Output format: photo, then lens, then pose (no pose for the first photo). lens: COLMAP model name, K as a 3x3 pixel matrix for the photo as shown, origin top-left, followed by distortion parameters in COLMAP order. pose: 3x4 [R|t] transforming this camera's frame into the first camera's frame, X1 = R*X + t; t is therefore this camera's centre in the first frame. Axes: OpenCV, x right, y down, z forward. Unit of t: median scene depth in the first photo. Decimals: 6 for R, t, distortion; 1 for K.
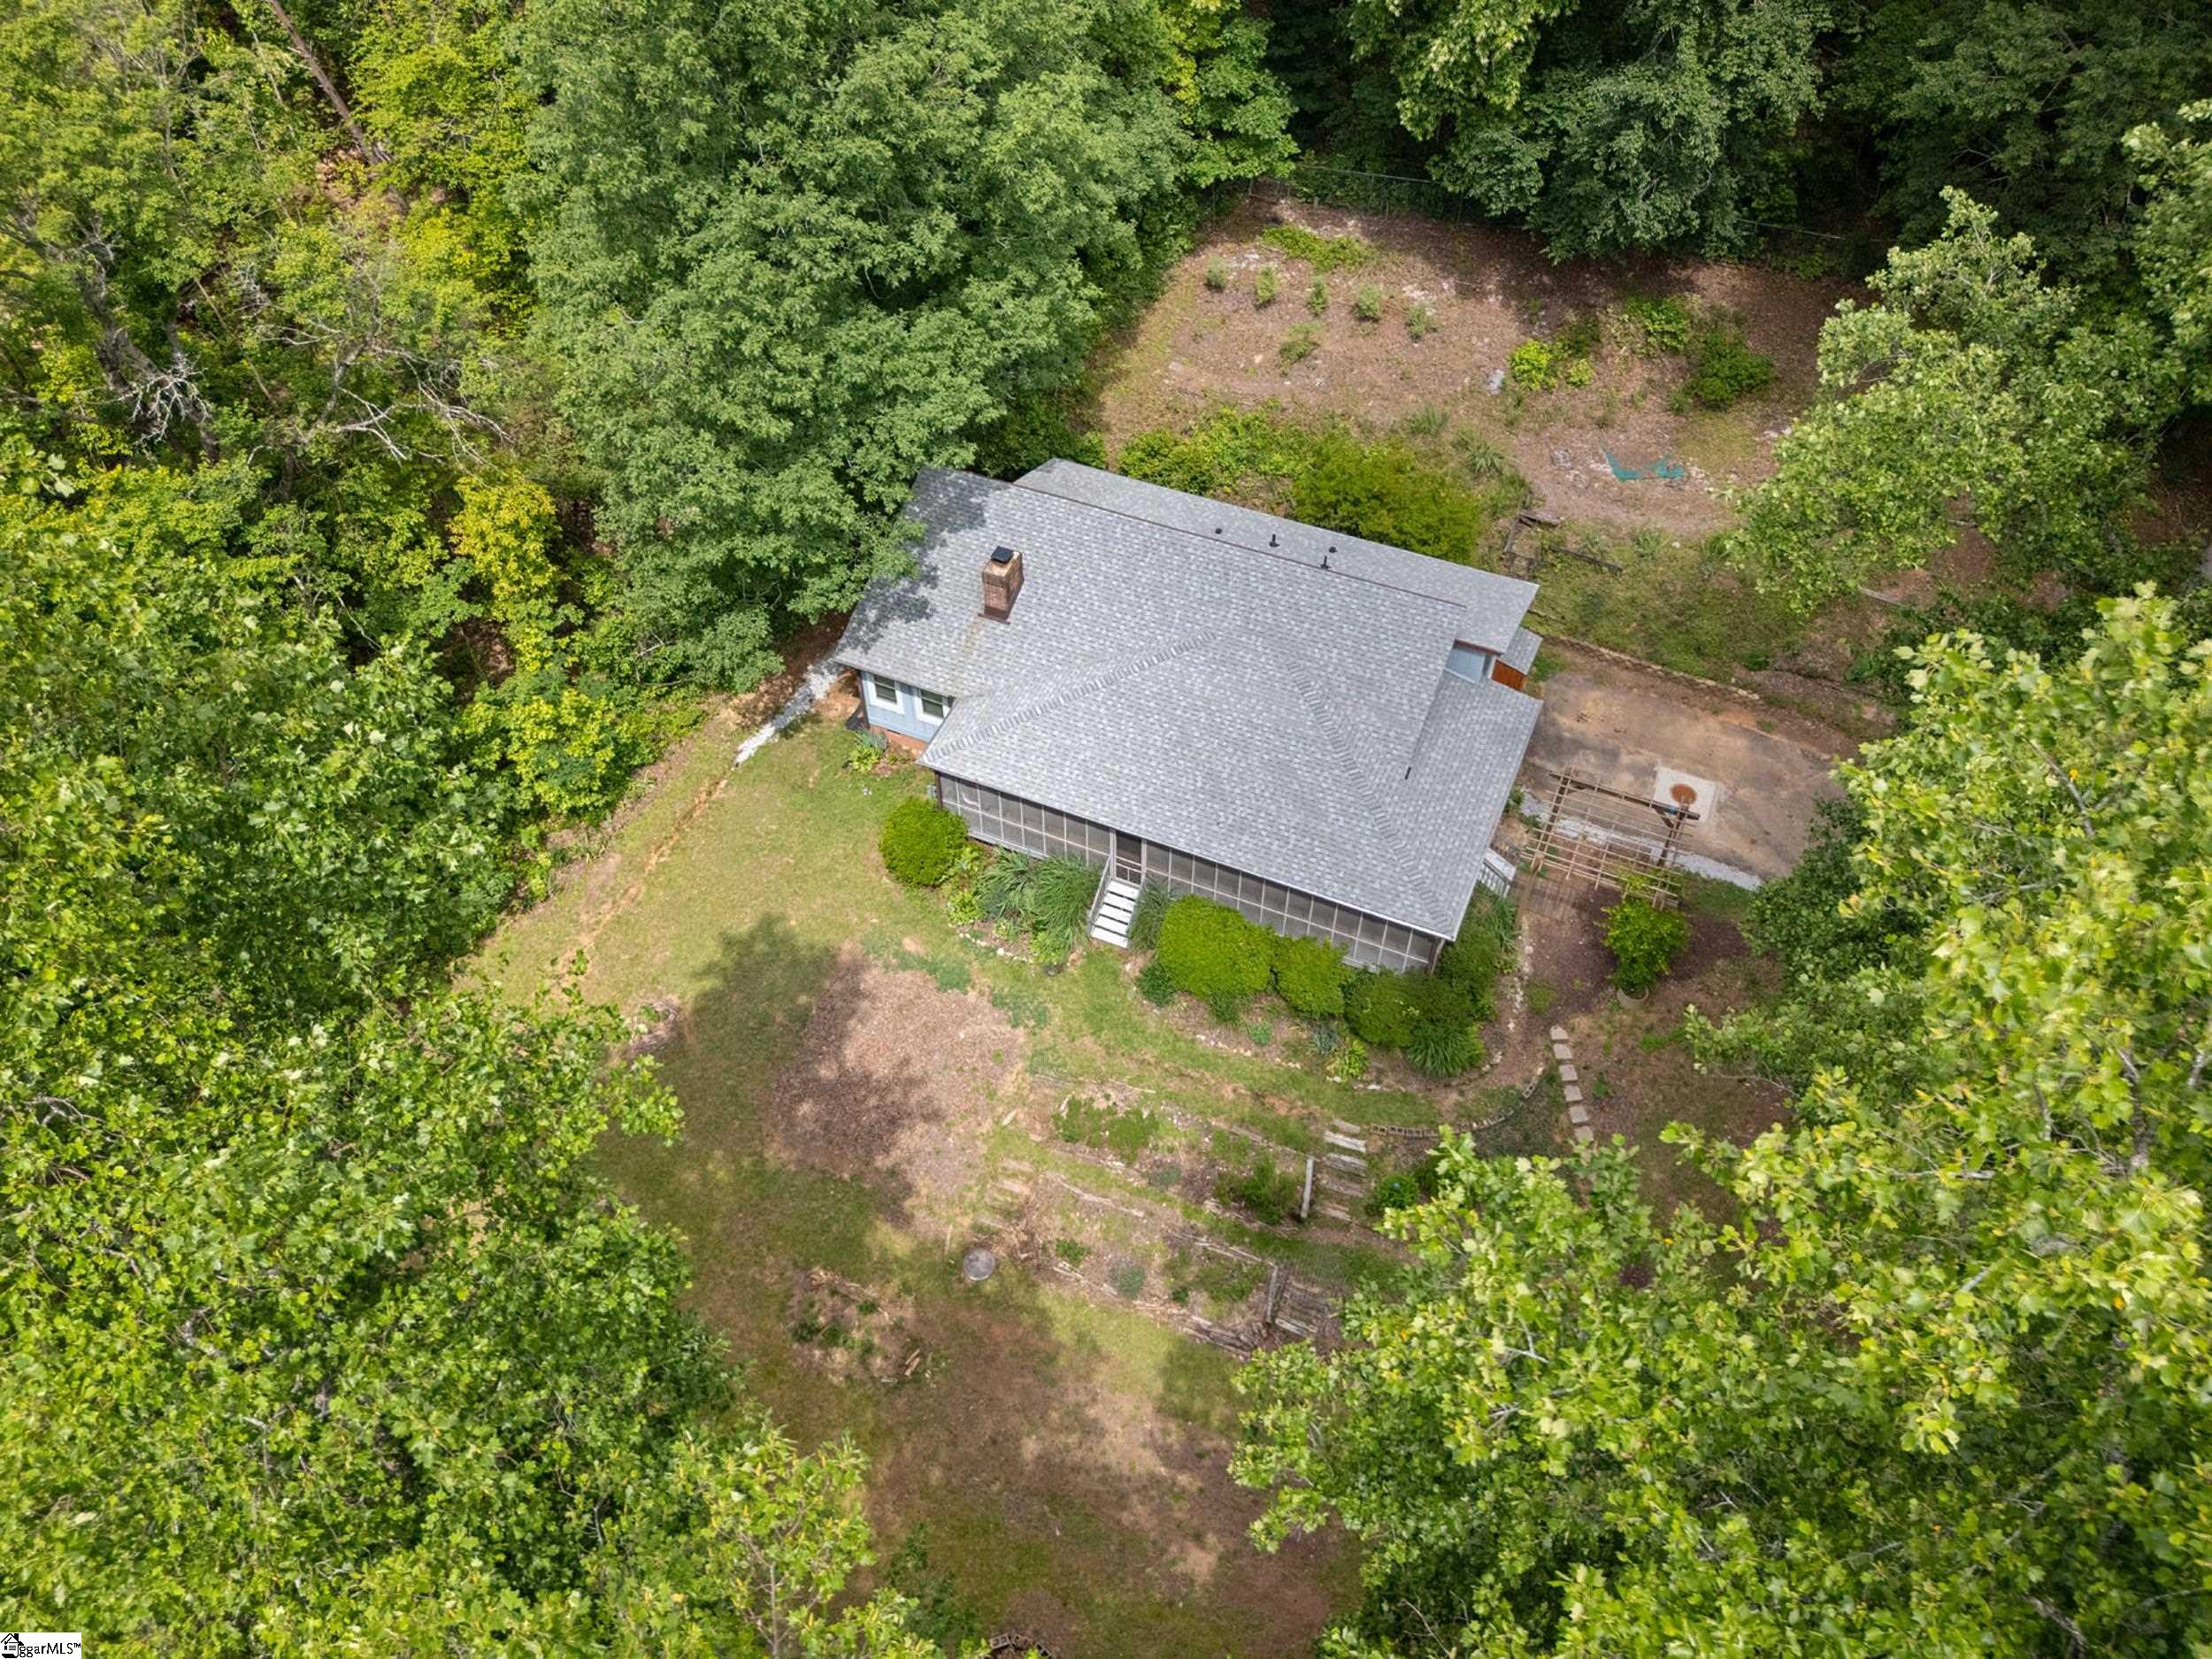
lens RADIAL K [[1643.3, 0, 1111.4], [0, 1643.3, 827.3], [0, 0, 1]] dist [0.073485, -0.073082]
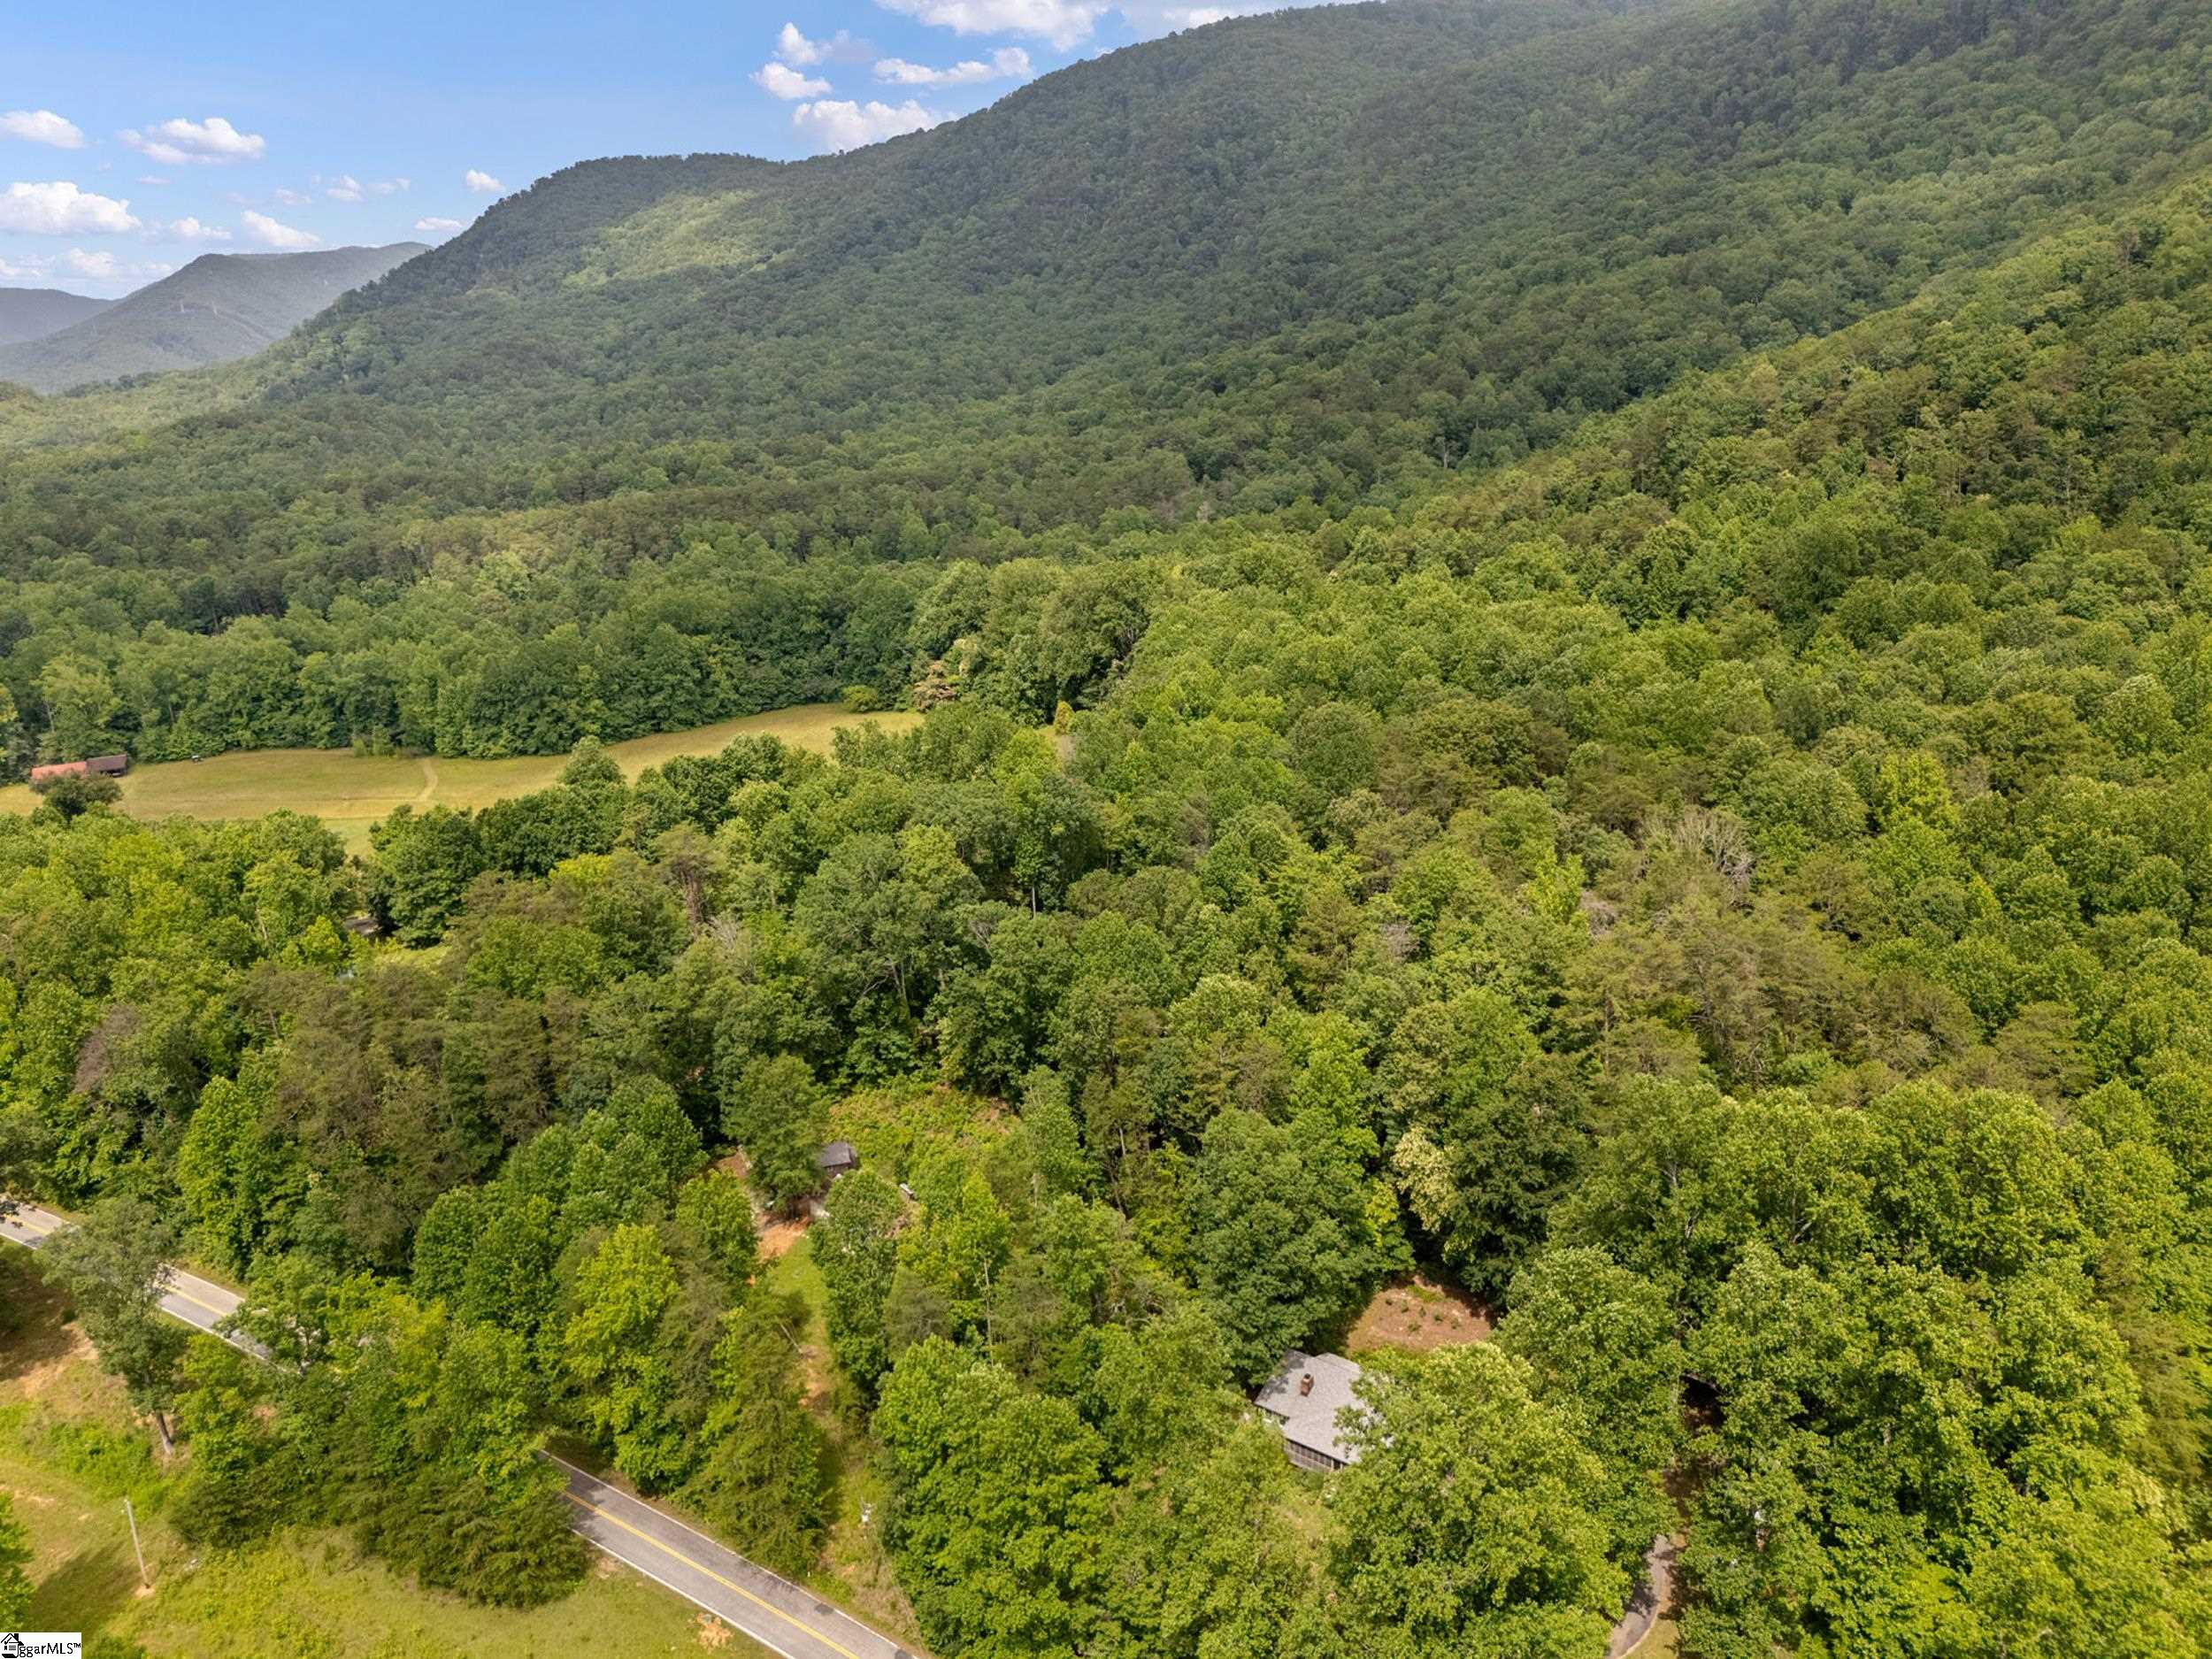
lens RADIAL K [[1643.3, 0, 1111.4], [0, 1643.3, 827.3], [0, 0, 1]] dist [0.073485, -0.073082]
pose [[0.974957, 0.041178, -0.218547, 0.238611], [-0.150775, 0.844767, -0.513454, 0.693428], [0.163478, 0.533547, 0.829821, -2.510174]]
